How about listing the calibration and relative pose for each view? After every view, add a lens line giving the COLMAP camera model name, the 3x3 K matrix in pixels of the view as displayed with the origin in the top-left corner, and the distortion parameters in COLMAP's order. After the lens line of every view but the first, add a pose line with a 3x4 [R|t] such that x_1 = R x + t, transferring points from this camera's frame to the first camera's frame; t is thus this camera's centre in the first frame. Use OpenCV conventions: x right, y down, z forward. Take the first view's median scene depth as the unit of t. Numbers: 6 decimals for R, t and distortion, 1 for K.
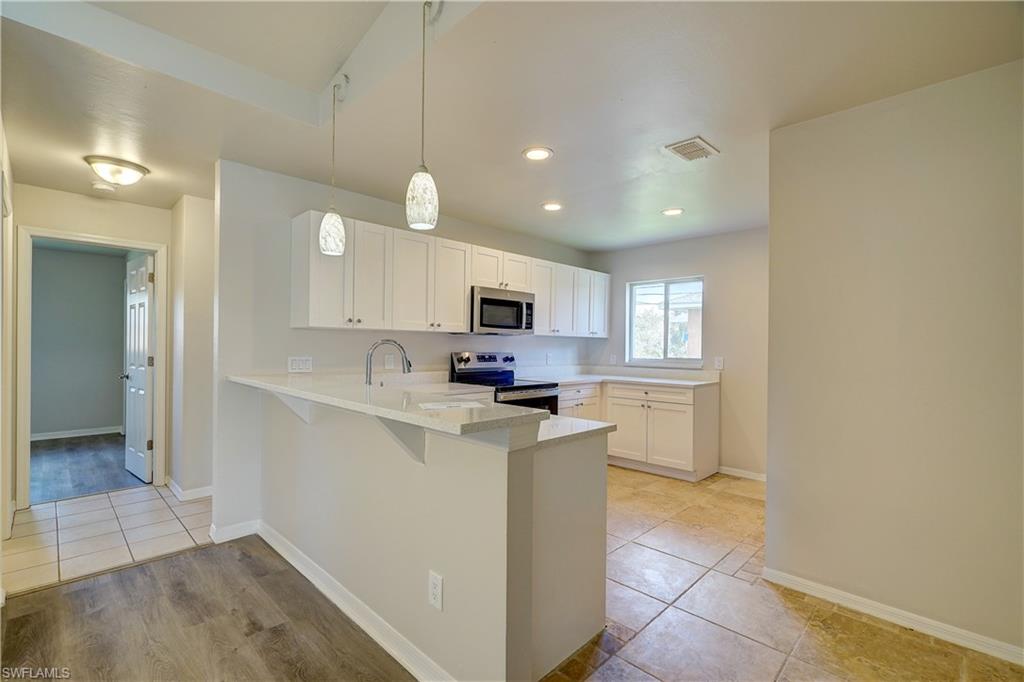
lens RADIAL K [[452.8, 0, 511.1], [0, 452.8, 344.4], [0, 0, 1]] dist [-0.000305, 0.000330]
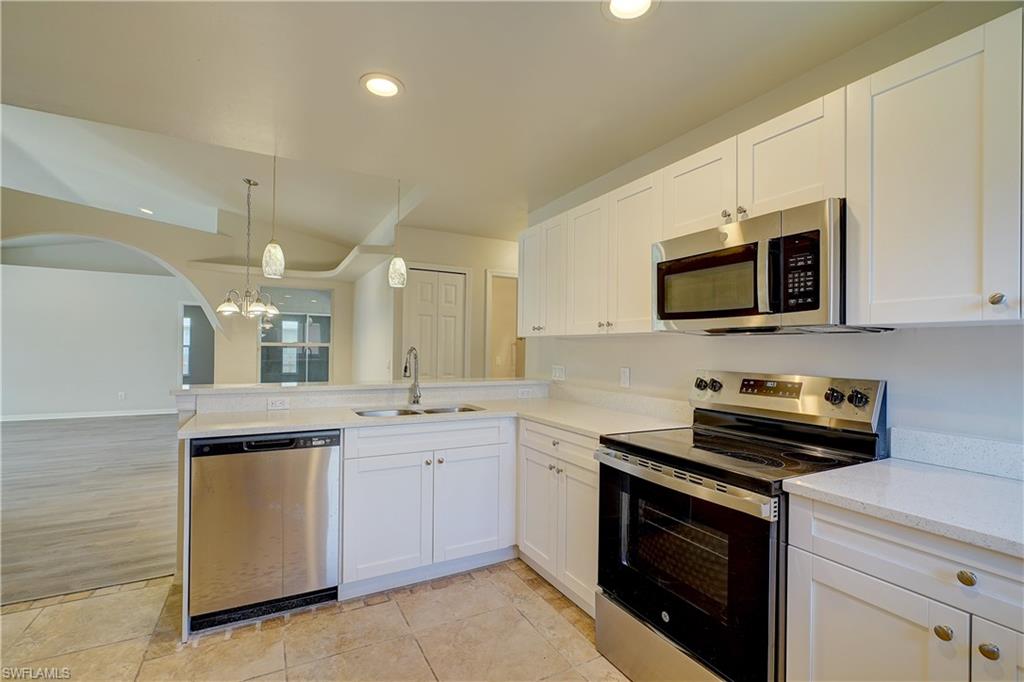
lens RADIAL K [[458.6, 0, 509.5], [0, 458.6, 346.5], [0, 0, 1]] dist [-0.008698, 0.003474]
pose [[-0.292142, -0.018712, -0.956192, 0.448406], [-0.013343, 0.999791, -0.015488, 0.001801], [0.956282, 0.008234, -0.292330, 0.922407]]
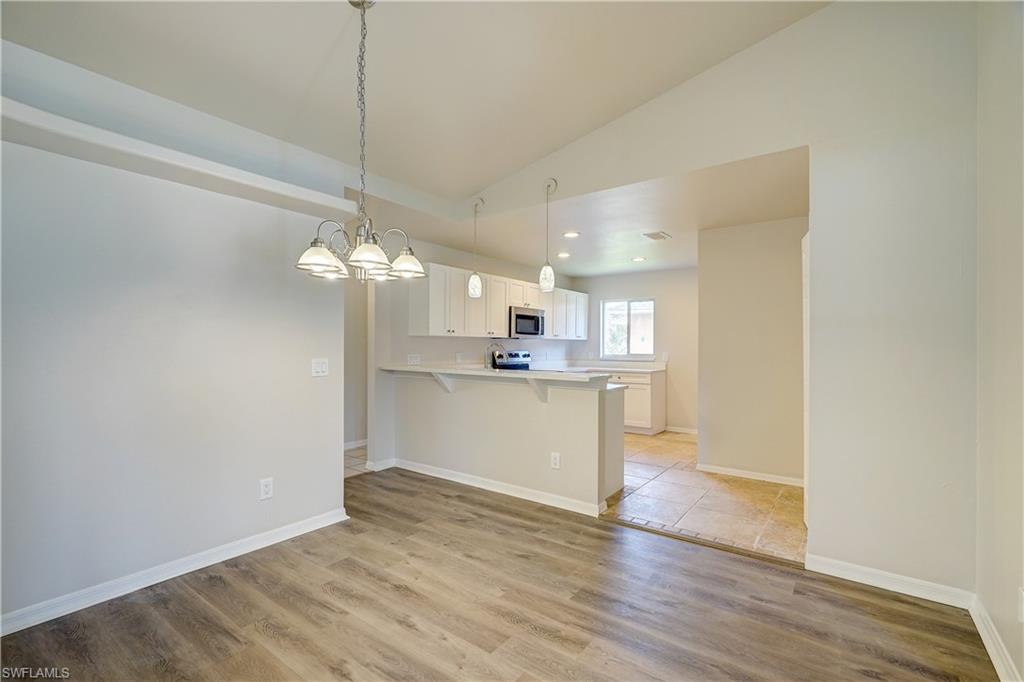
lens RADIAL K [[452.8, 0, 511.1], [0, 452.8, 344.4], [0, 0, 1]] dist [-0.000305, 0.000330]
pose [[0.990679, -0.006998, 0.136038, -0.265390], [0.007025, 0.999975, 0.000279, -0.004188], [-0.136037, 0.000680, 0.990704, -0.438945]]
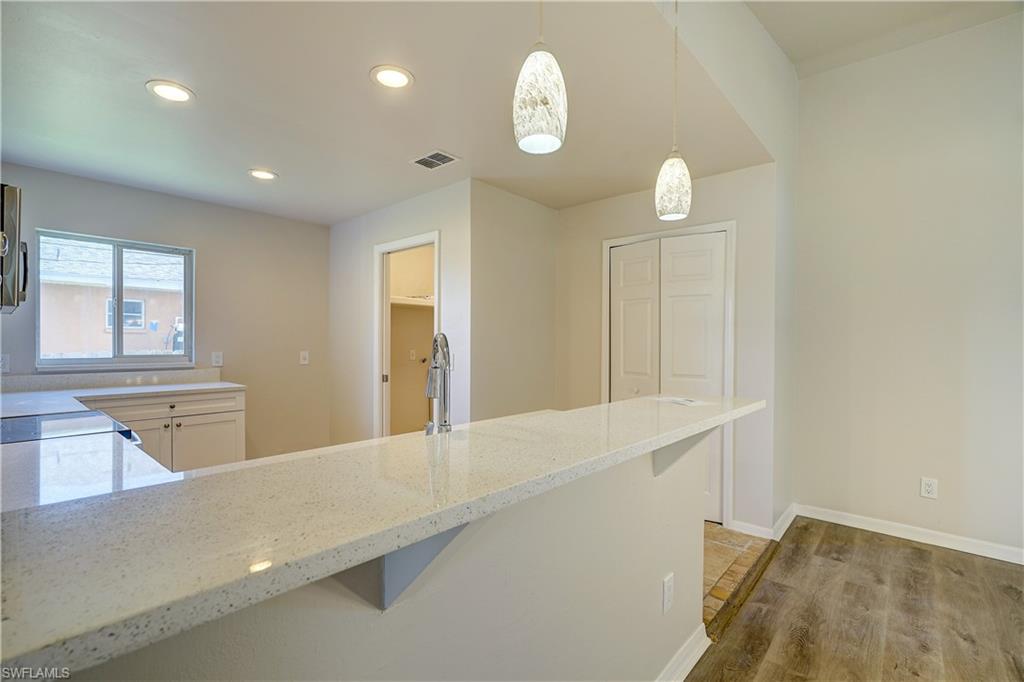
lens RADIAL K [[465.6, 0, 506.5], [0, 465.6, 339.3], [0, 0, 1]] dist [-0.001396, 0.000710]
pose [[-0.044821, -0.007215, 0.998969, -0.462482], [-0.005768, 0.999959, 0.006963, -0.004122], [-0.998978, -0.005450, -0.044861, 0.551199]]
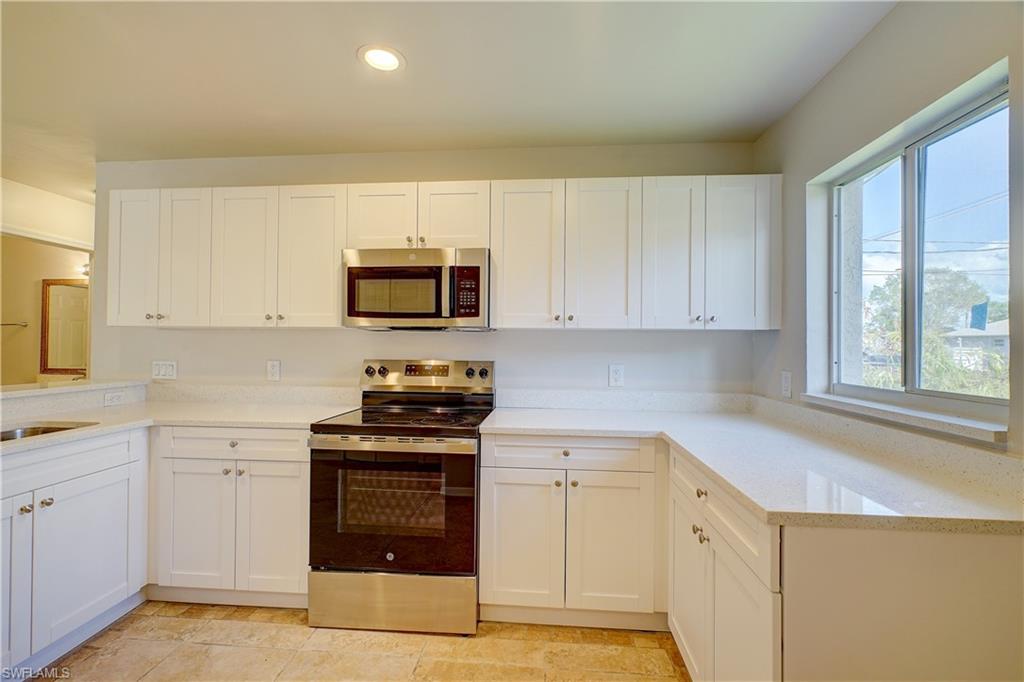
lens RADIAL K [[465.6, 0, 506.5], [0, 465.6, 339.3], [0, 0, 1]] dist [-0.001396, 0.000710]
pose [[0.637350, -0.013529, -0.770456, 0.496734], [0.000145, 0.999848, -0.017437, 0.001219], [0.770575, 0.011002, 0.637255, 0.716930]]
